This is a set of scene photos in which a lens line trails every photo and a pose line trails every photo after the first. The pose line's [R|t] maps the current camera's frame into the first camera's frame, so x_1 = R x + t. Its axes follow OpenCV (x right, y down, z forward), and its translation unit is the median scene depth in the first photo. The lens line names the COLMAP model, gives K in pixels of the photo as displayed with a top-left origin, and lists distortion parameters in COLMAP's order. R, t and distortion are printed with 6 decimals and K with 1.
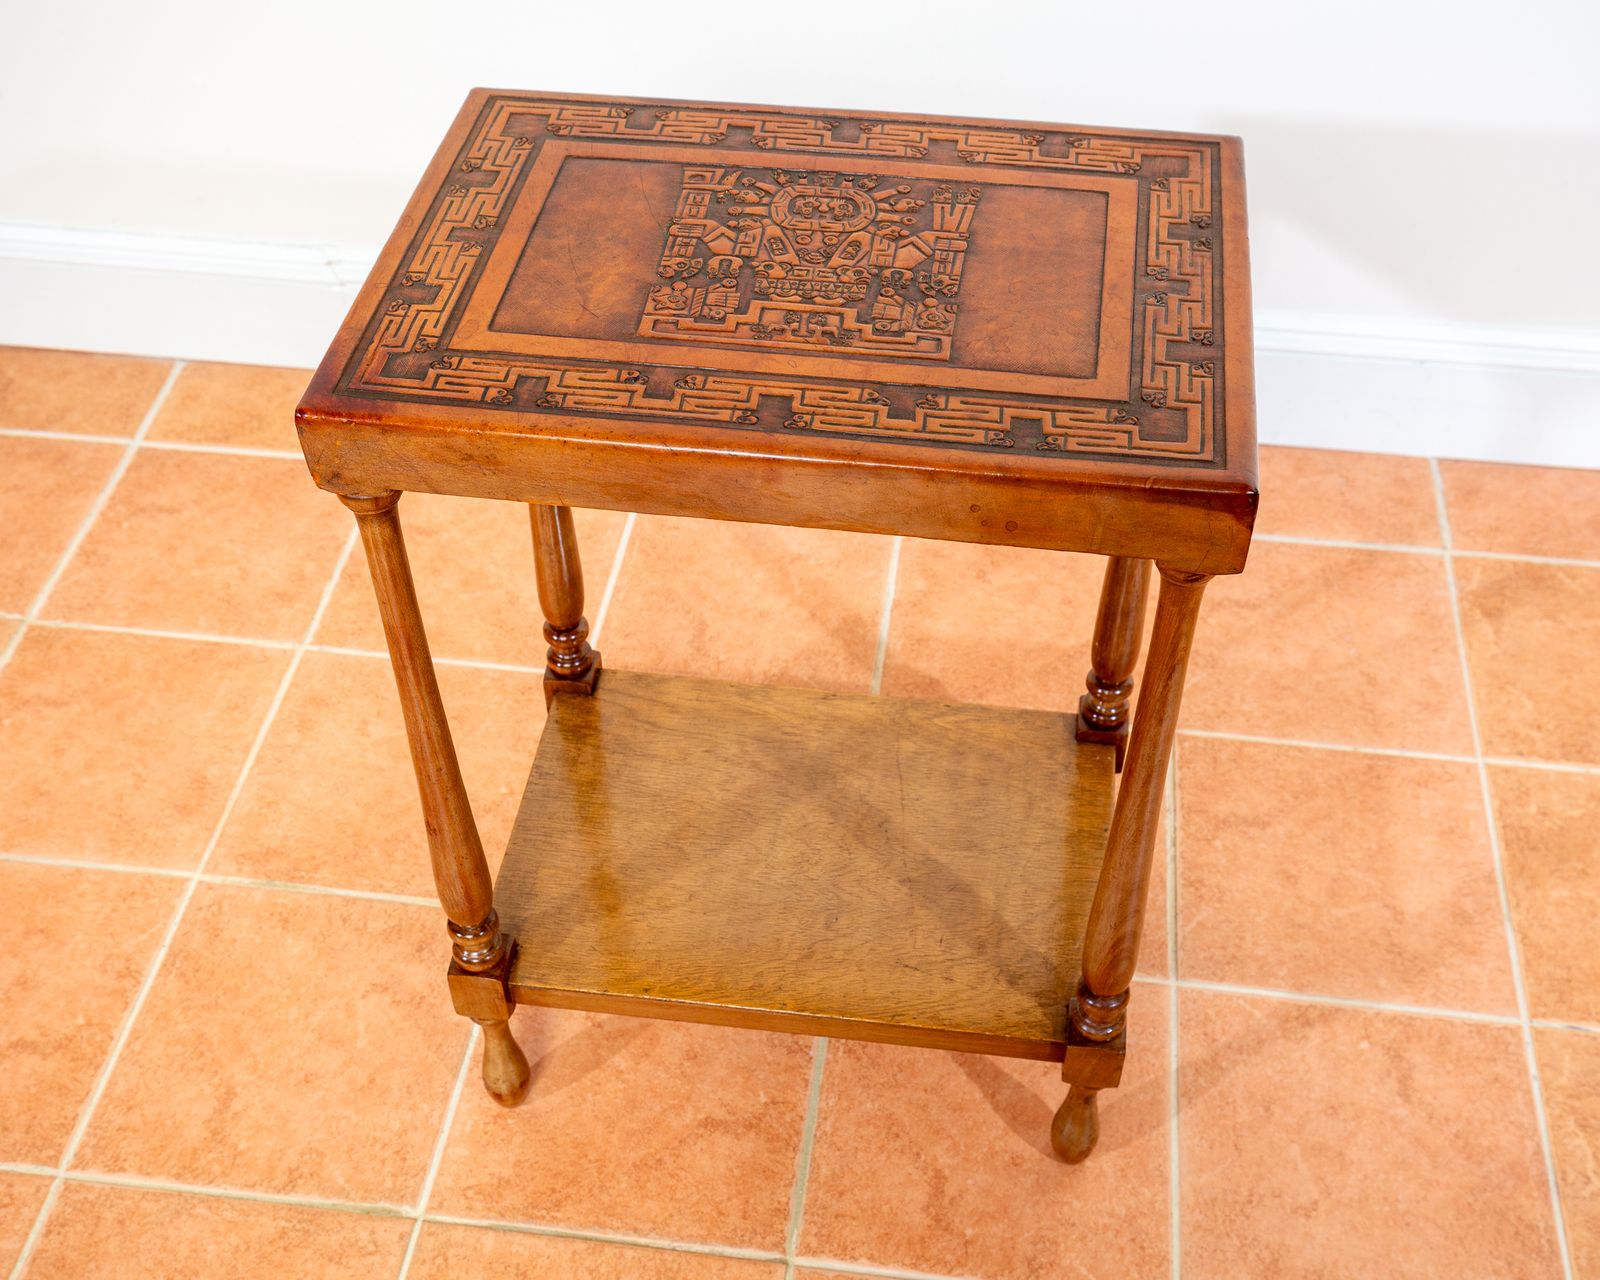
lens RADIAL K [[1788.7, 0, 795.3], [0, 1788.7, 637.4], [0, 0, 1]] dist [0.028182, 0.017558]
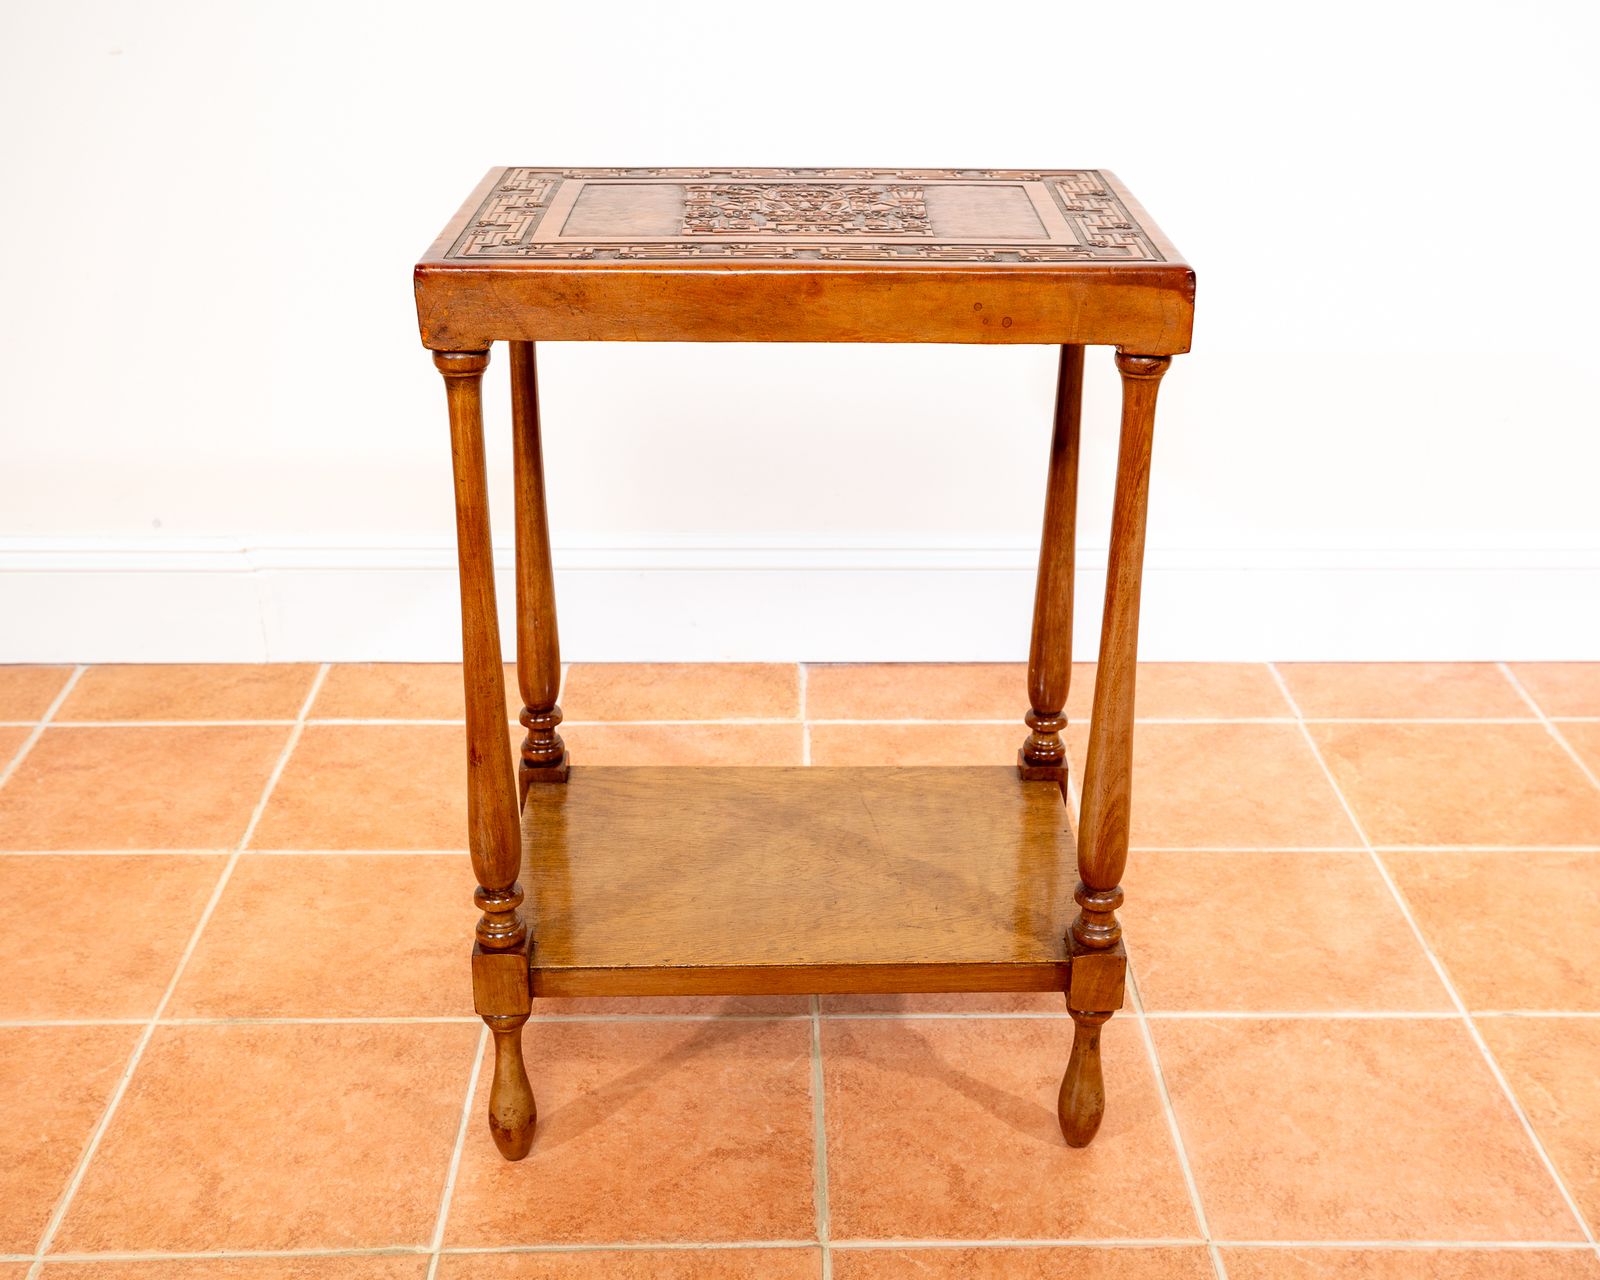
lens RADIAL K [[1896.3, 0, 800.0], [0, 1896.3, 640.0], [0, 0, 1]] dist [0.022269, 0.021637]
pose [[0.988069, -0.046807, 0.146724, -0.149607], [0.096823, 0.929666, -0.355452, 0.396771], [-0.119767, 0.365417, 0.923107, -0.082452]]
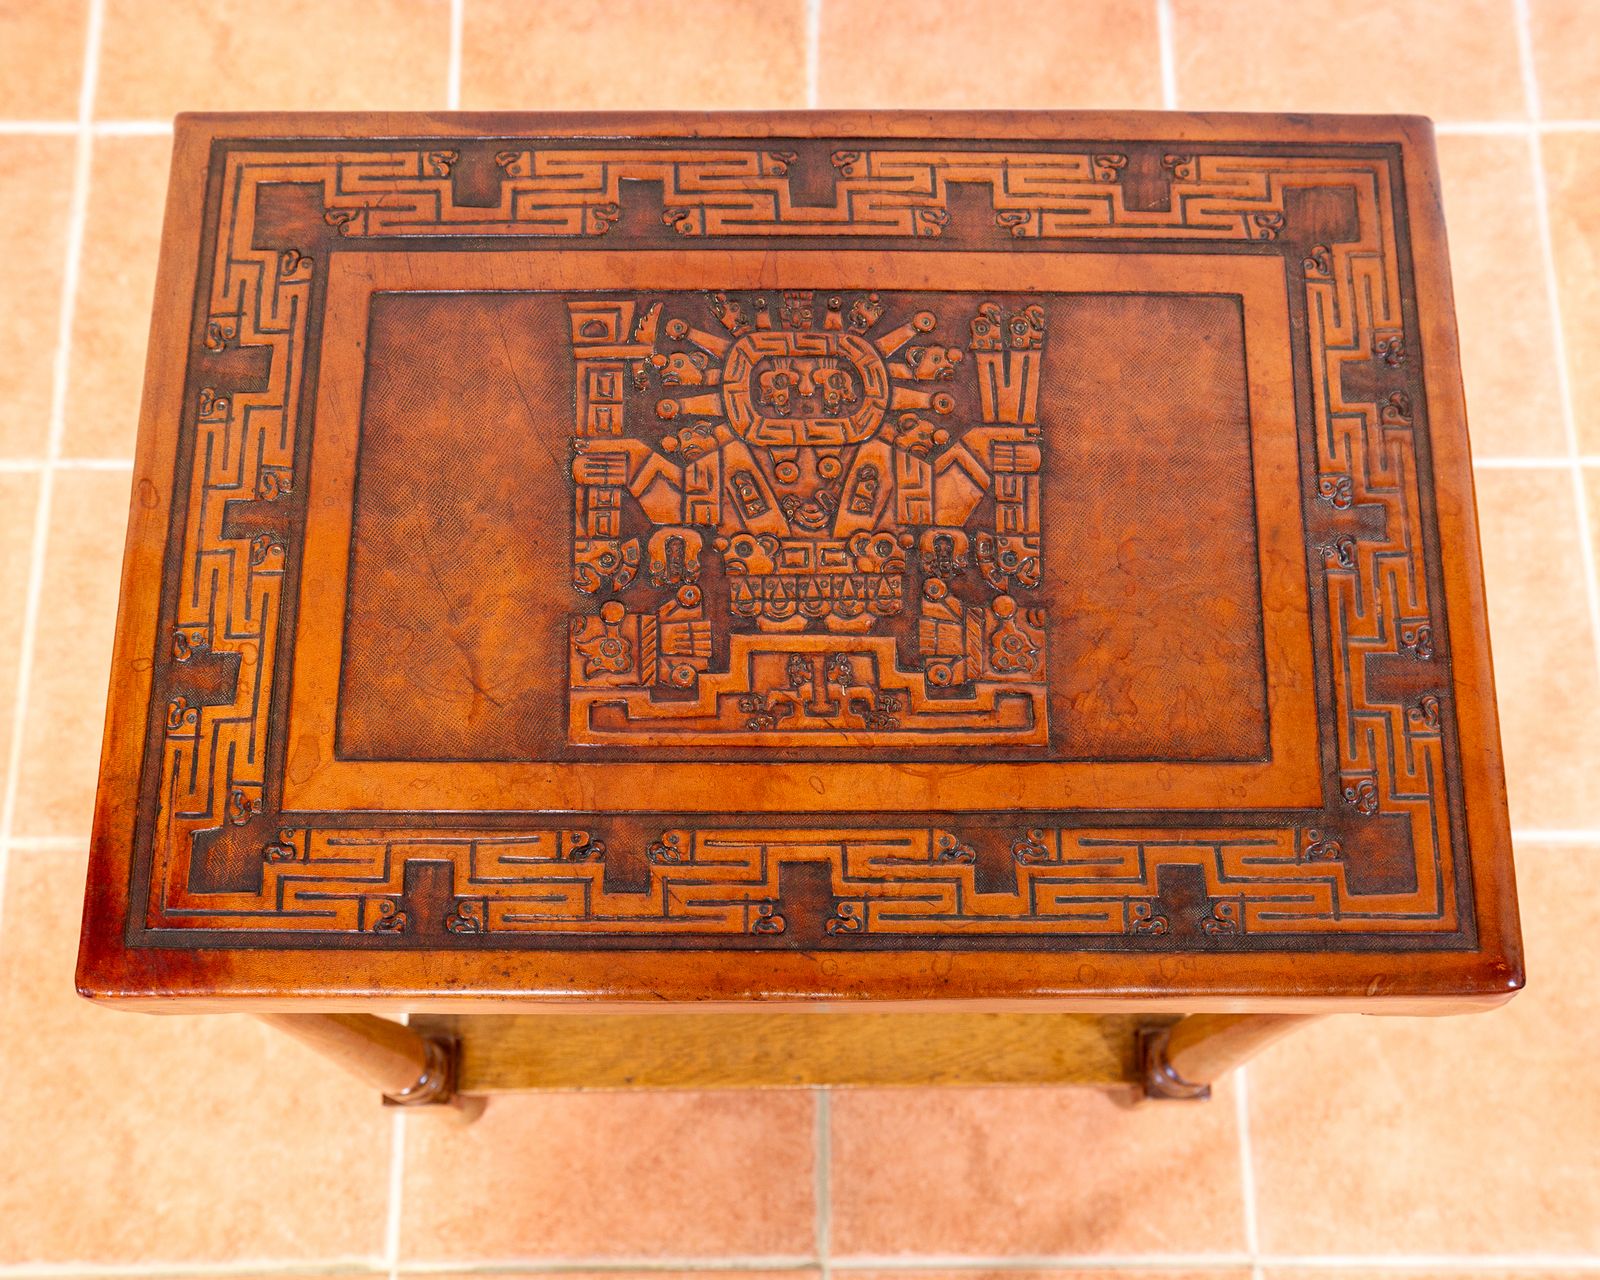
lens RADIAL K [[1982.2, 0, 801.7], [0, 1982.2, 612.0], [0, 0, 1]] dist [0.023840, 0.037946]
pose [[0.989491, -0.131831, 0.059401, -0.028966], [0.091855, 0.890354, 0.445907, -0.366878], [-0.111672, -0.435764, 0.893106, 0.258086]]
